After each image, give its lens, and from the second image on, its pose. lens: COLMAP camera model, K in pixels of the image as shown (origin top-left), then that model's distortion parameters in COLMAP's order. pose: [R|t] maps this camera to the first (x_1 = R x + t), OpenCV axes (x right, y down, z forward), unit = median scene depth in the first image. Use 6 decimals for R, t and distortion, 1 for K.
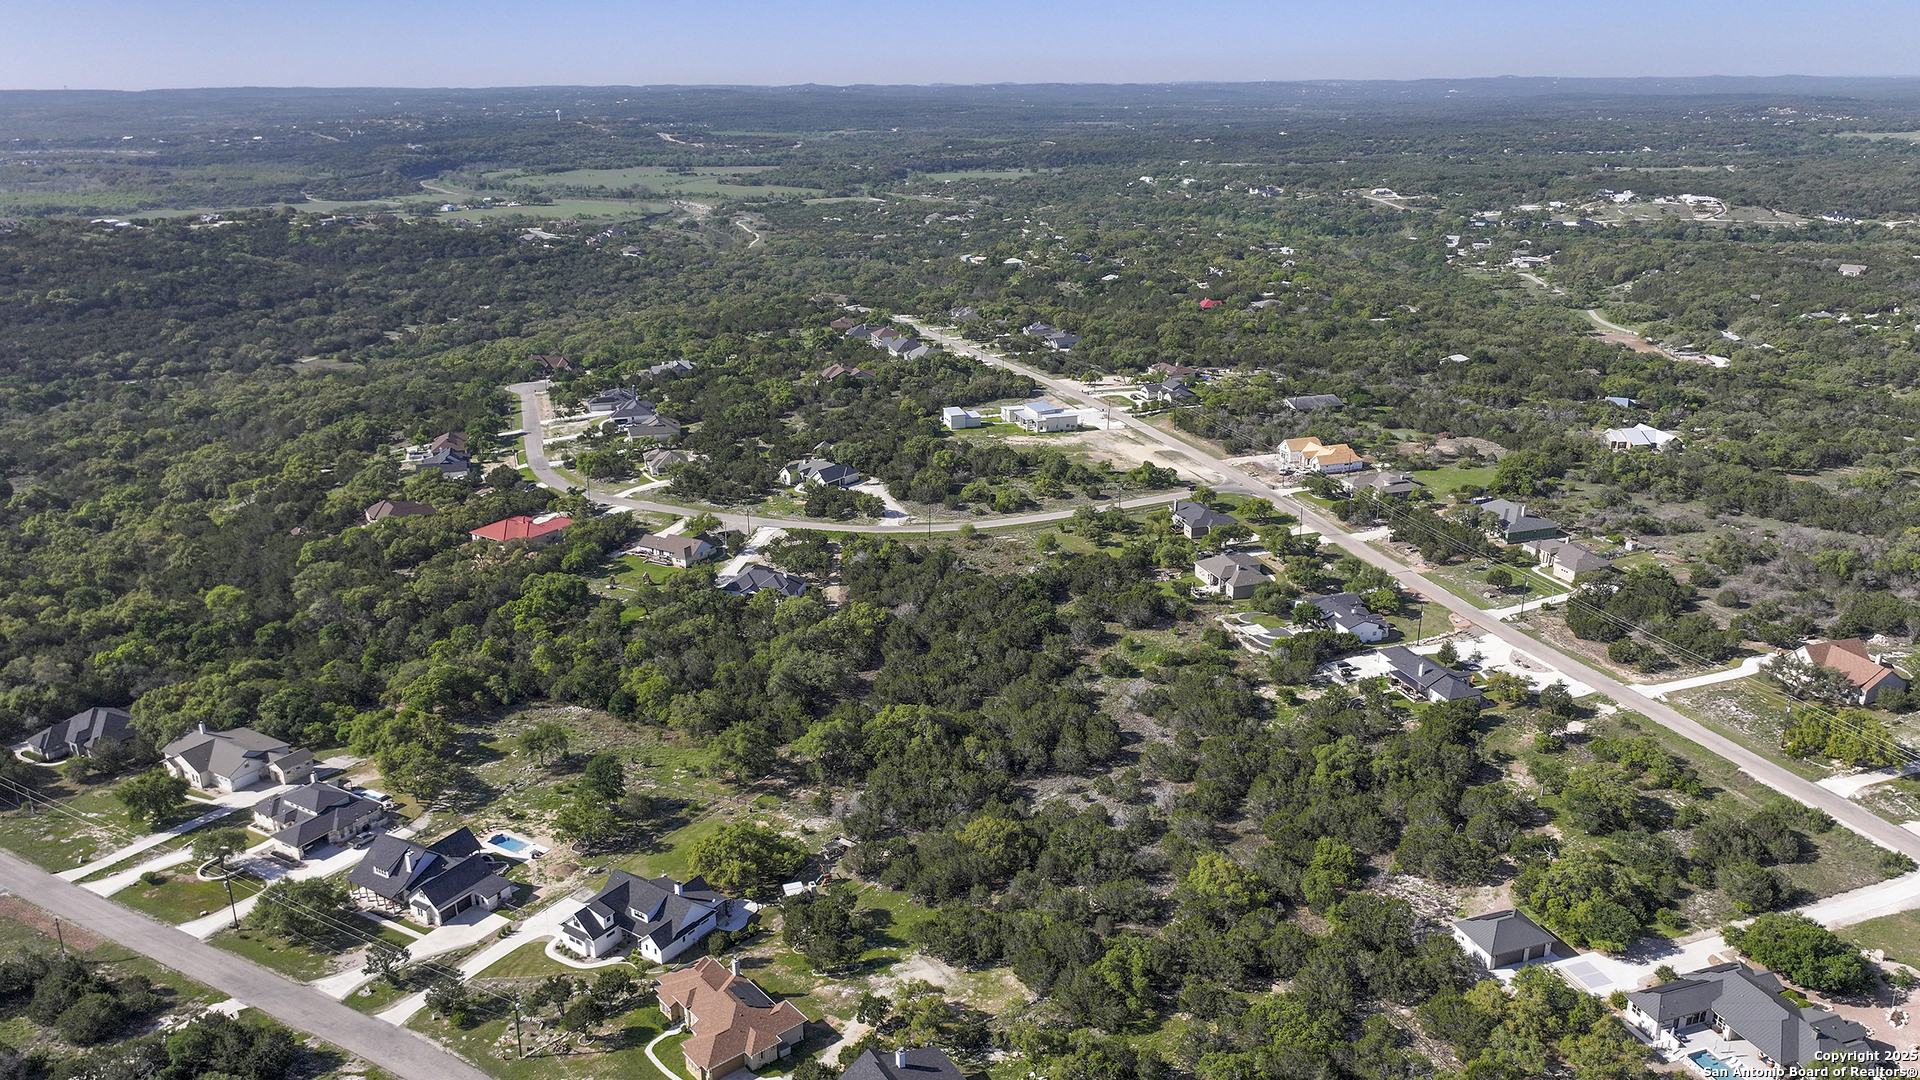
lens RADIAL K [[1369.6, 0, 962.3], [0, 1369.6, 547.1], [0, 0, 1]] dist [-0.009586, 0.004847]
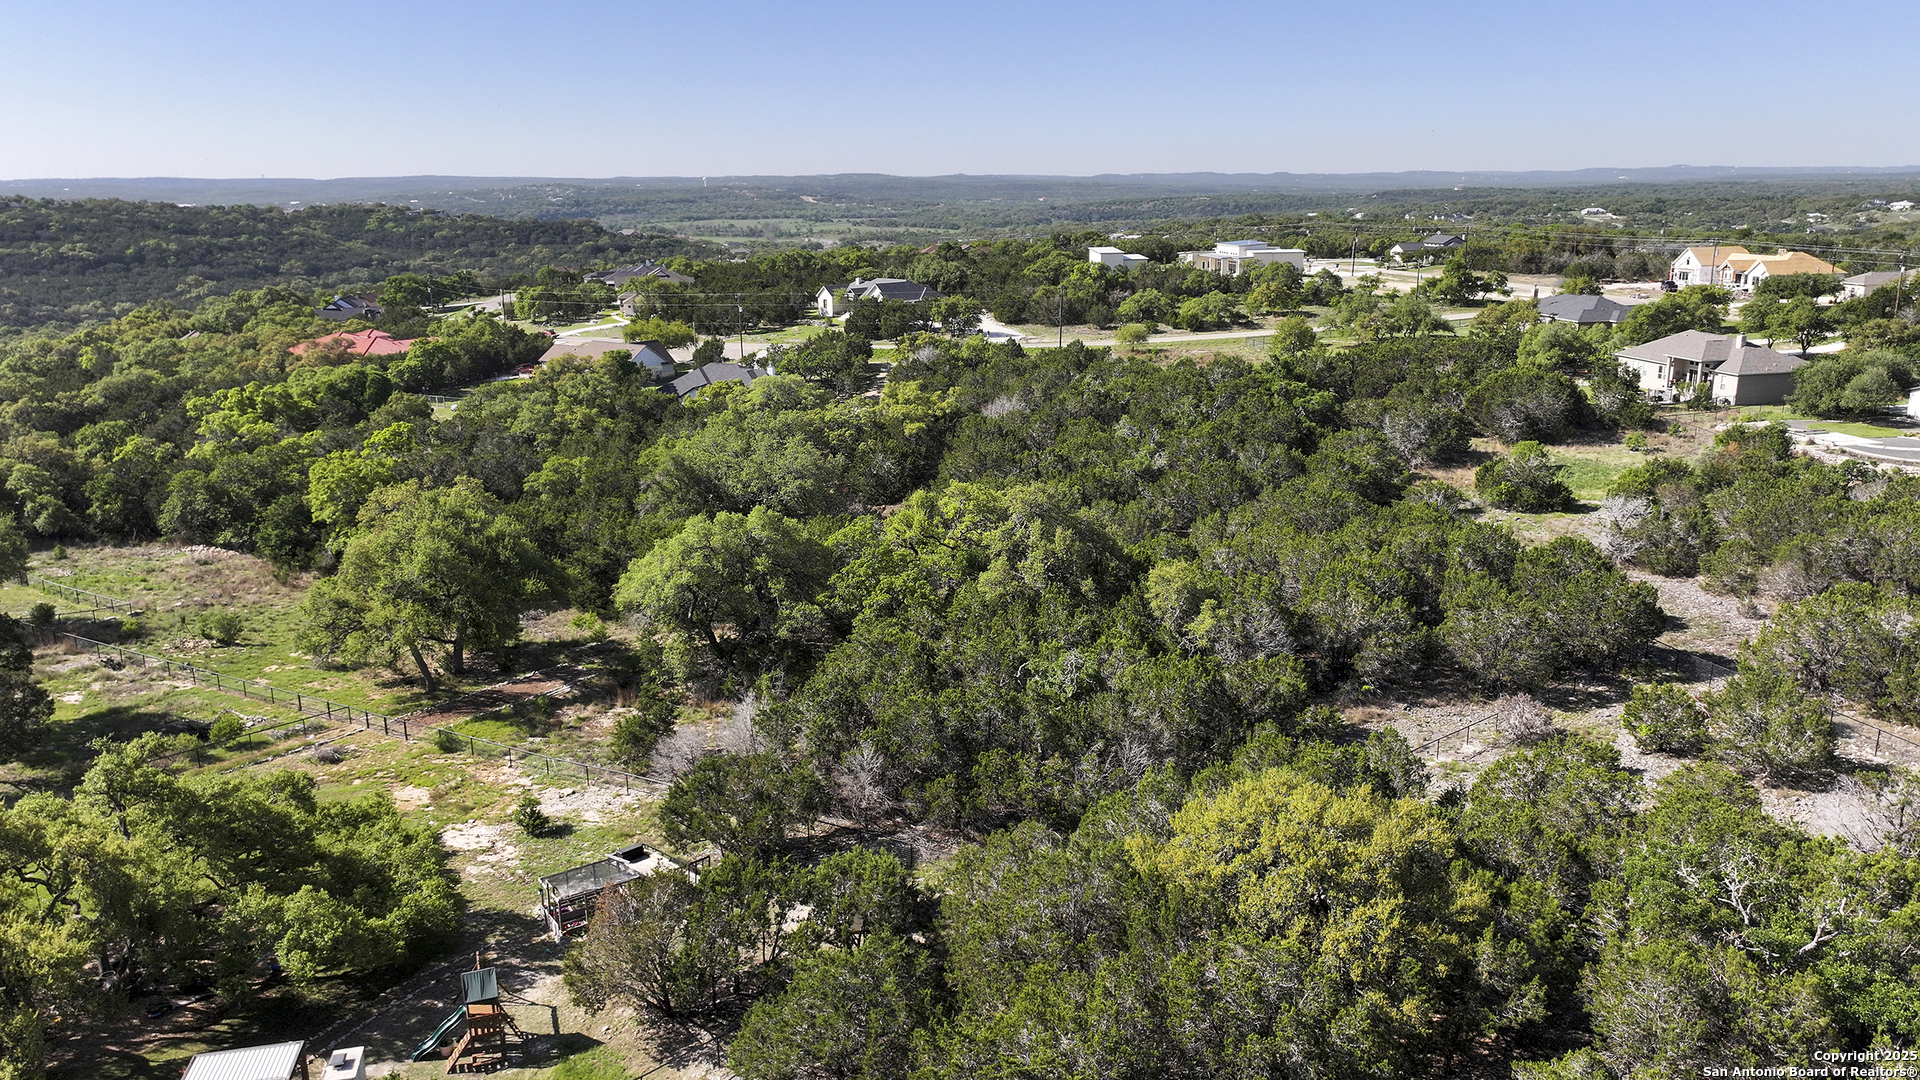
lens RADIAL K [[1369.6, 0, 966.9], [0, 1369.6, 537.4], [0, 0, 1]] dist [-0.009586, 0.004847]
pose [[0.994904, 0.026084, -0.097399, -0.006012], [-0.033352, 0.996718, -0.073757, 0.102734], [0.095156, 0.076629, 0.992509, 0.451760]]
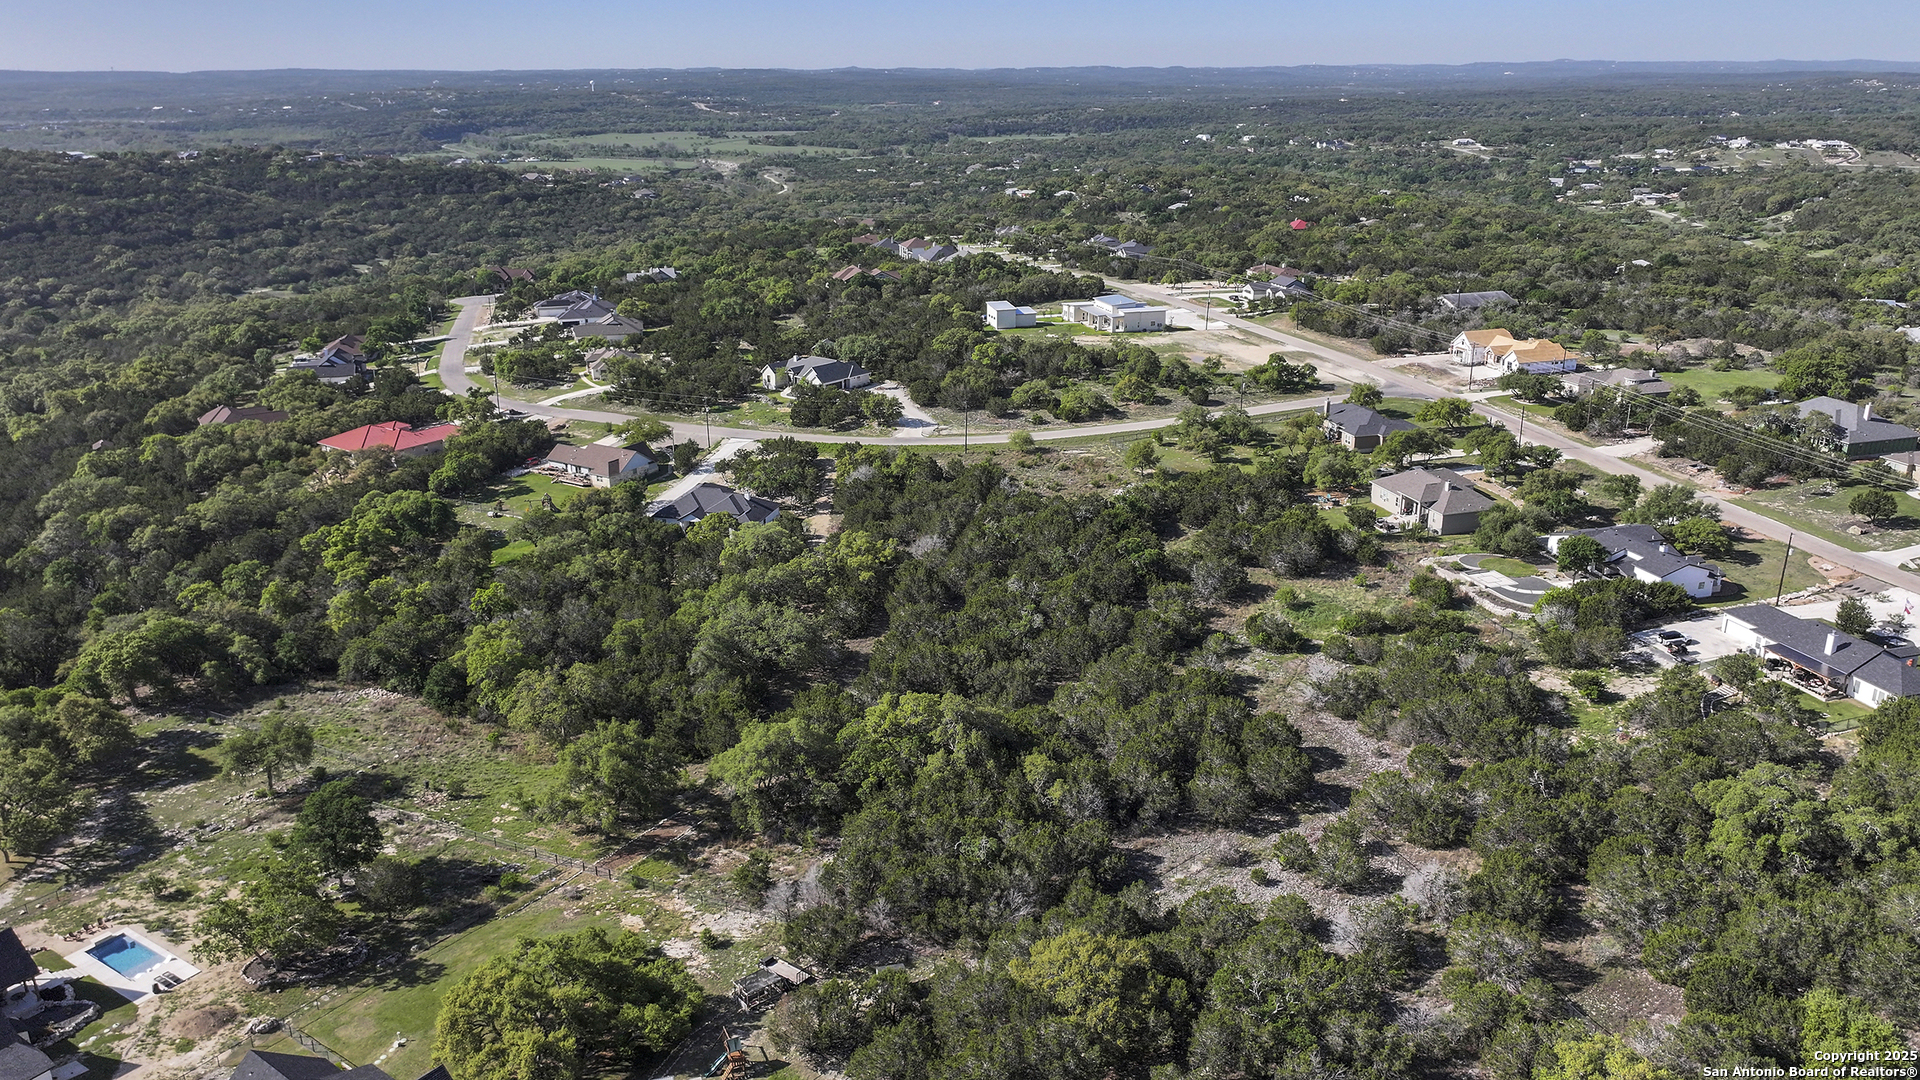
lens RADIAL K [[1369.6, 0, 966.0], [0, 1369.6, 538.6], [0, 0, 1]] dist [-0.009586, 0.004847]
pose [[0.999624, 0.010564, -0.025291, -0.005900], [-0.010546, 0.999944, 0.000853, 0.035007], [0.025299, -0.000586, 0.999680, 0.301653]]
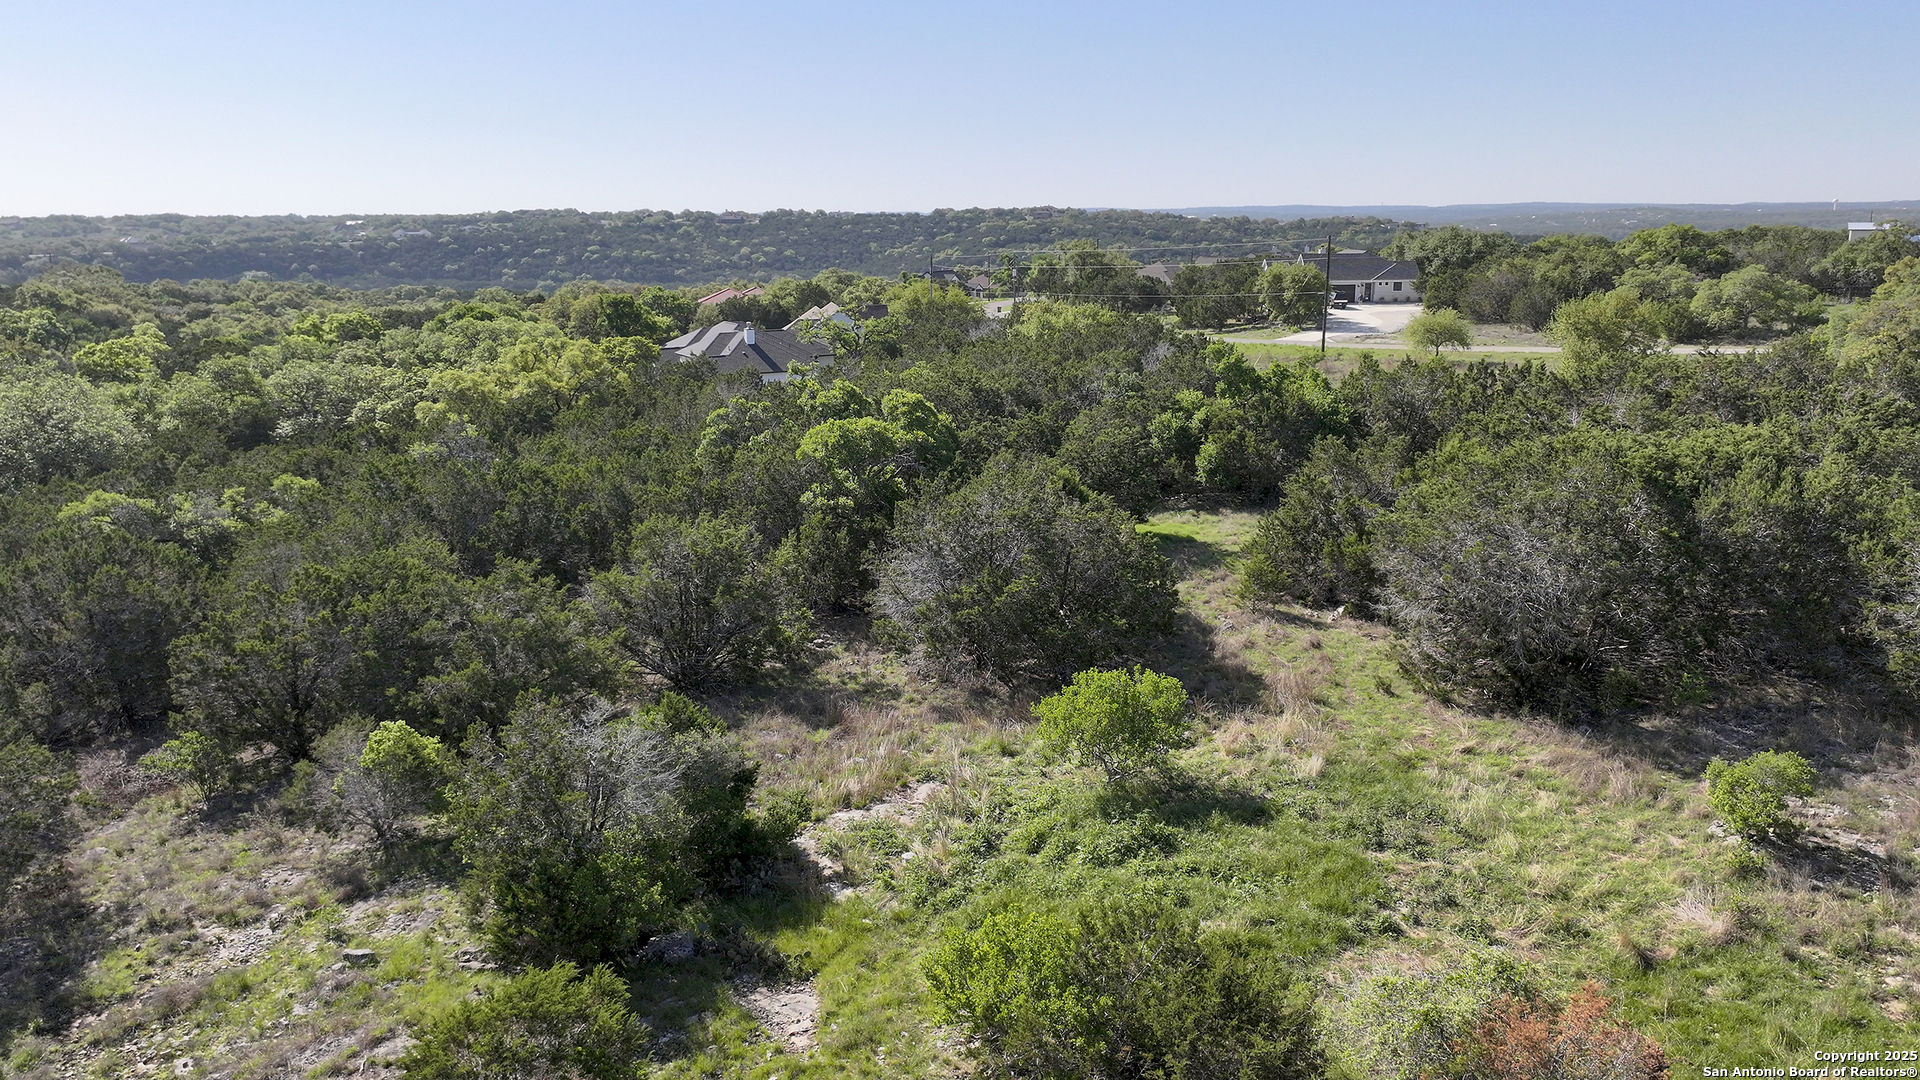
lens RADIAL K [[1369.6, 0, 964.7], [0, 1369.6, 539.7], [0, 0, 1]] dist [-0.009586, 0.004847]
pose [[0.652579, 0.174664, -0.737315, 0.148830], [-0.242158, 0.970113, 0.015484, 0.045620], [0.717983, 0.168442, 0.675372, 0.718905]]
